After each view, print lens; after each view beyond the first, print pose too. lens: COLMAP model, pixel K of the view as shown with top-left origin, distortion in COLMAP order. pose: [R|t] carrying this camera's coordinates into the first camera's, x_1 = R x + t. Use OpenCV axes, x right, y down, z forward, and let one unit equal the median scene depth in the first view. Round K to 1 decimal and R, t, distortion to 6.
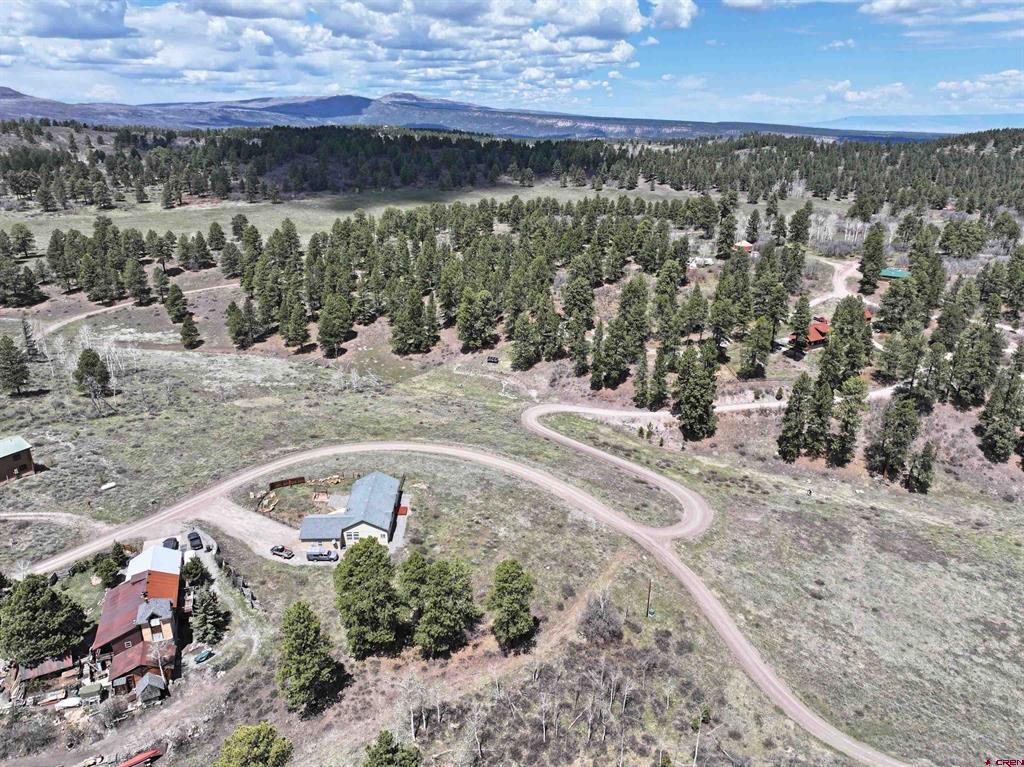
lens RADIAL K [[715.0, 0, 512.0], [0, 715.0, 383.5], [0, 0, 1]] dist [0.003037, 0.010625]
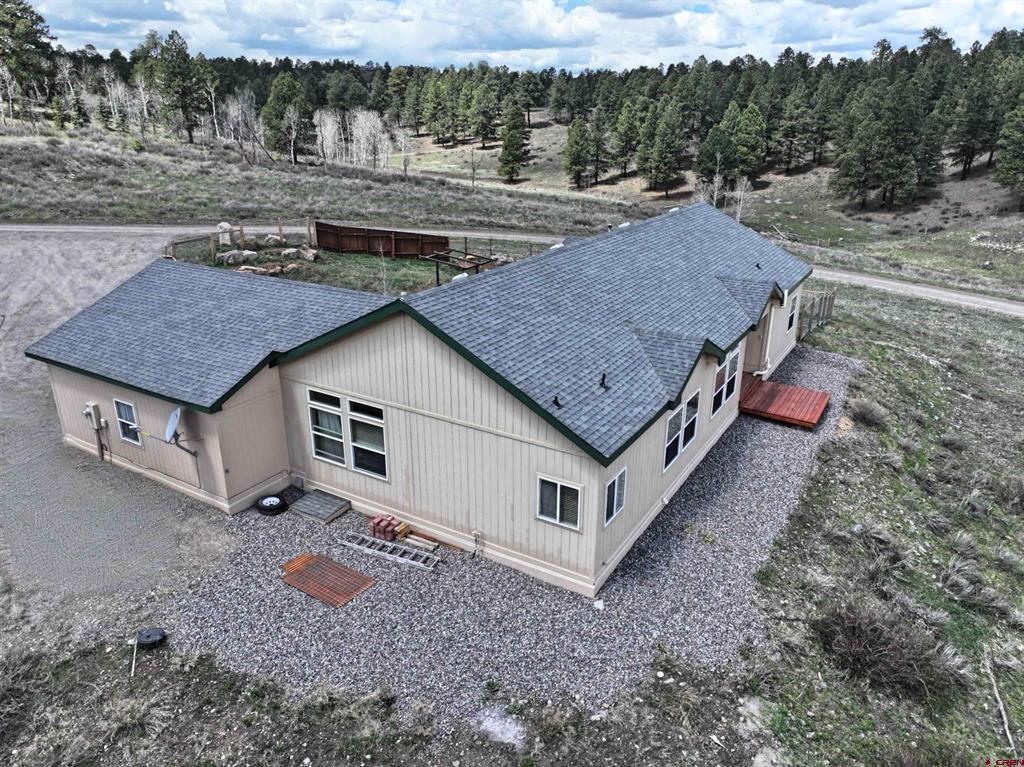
lens RADIAL K [[715.0, 0, 512.0], [0, 715.0, 383.5], [0, 0, 1]] dist [0.003037, 0.010625]
pose [[0.832339, 0.193933, -0.519233, -0.067022], [-0.193817, 0.979487, 0.055145, 0.095443], [0.519276, 0.054737, 0.852852, 0.450250]]
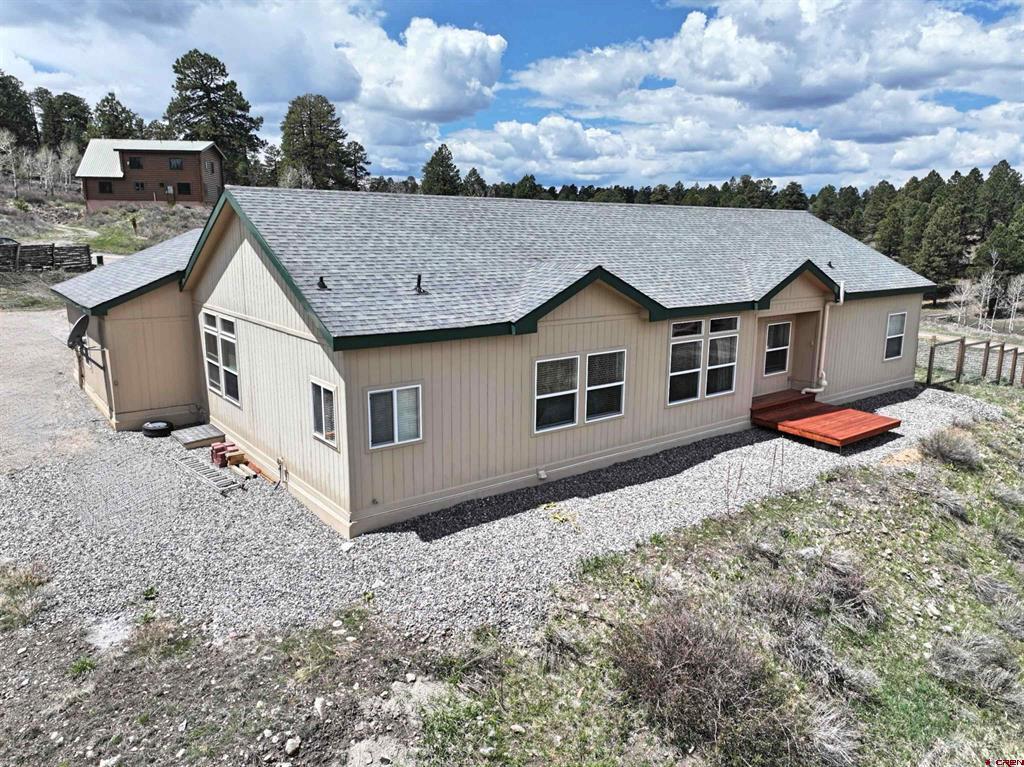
lens RADIAL K [[715.0, 0, 512.0], [0, 715.0, 383.5], [0, 0, 1]] dist [0.003037, 0.010625]
pose [[0.575278, 0.164902, -0.801163, -0.047845], [-0.291830, 0.956386, -0.012698, 0.102210], [0.764127, 0.241108, 0.598311, 0.481470]]
